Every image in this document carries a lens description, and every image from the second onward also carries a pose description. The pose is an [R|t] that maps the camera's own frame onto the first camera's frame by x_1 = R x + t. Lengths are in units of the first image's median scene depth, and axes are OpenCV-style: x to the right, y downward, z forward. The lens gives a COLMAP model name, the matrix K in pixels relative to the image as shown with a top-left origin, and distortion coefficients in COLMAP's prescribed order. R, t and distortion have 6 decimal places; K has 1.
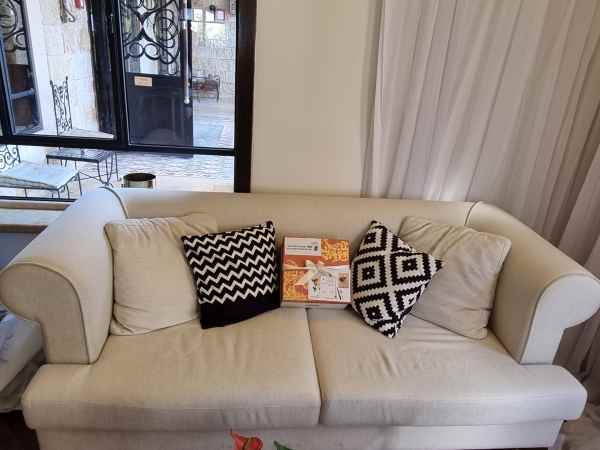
lens RADIAL K [[460.7, 0, 300.3], [0, 460.7, 224.0], [0, 0, 1]] dist [0.003149, -0.003214]
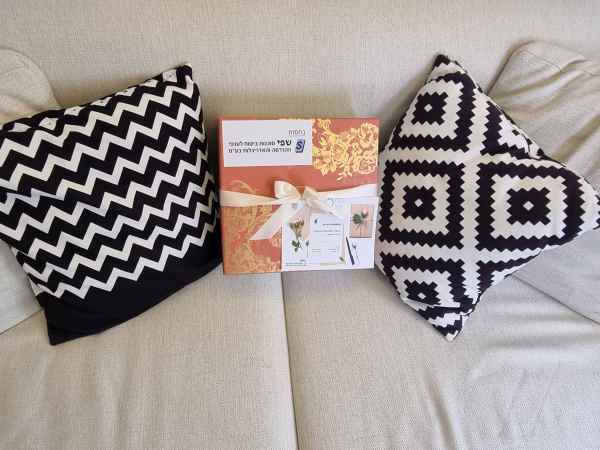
lens RADIAL K [[460.7, 0, 298.2], [0, 460.7, 227.0], [0, 0, 1]] dist [0.003149, -0.003214]
pose [[0.999681, -0.009850, 0.023260, 0.022760], [-0.004820, 0.829530, 0.558442, -0.119849], [-0.024795, -0.558376, 0.829218, 0.635496]]
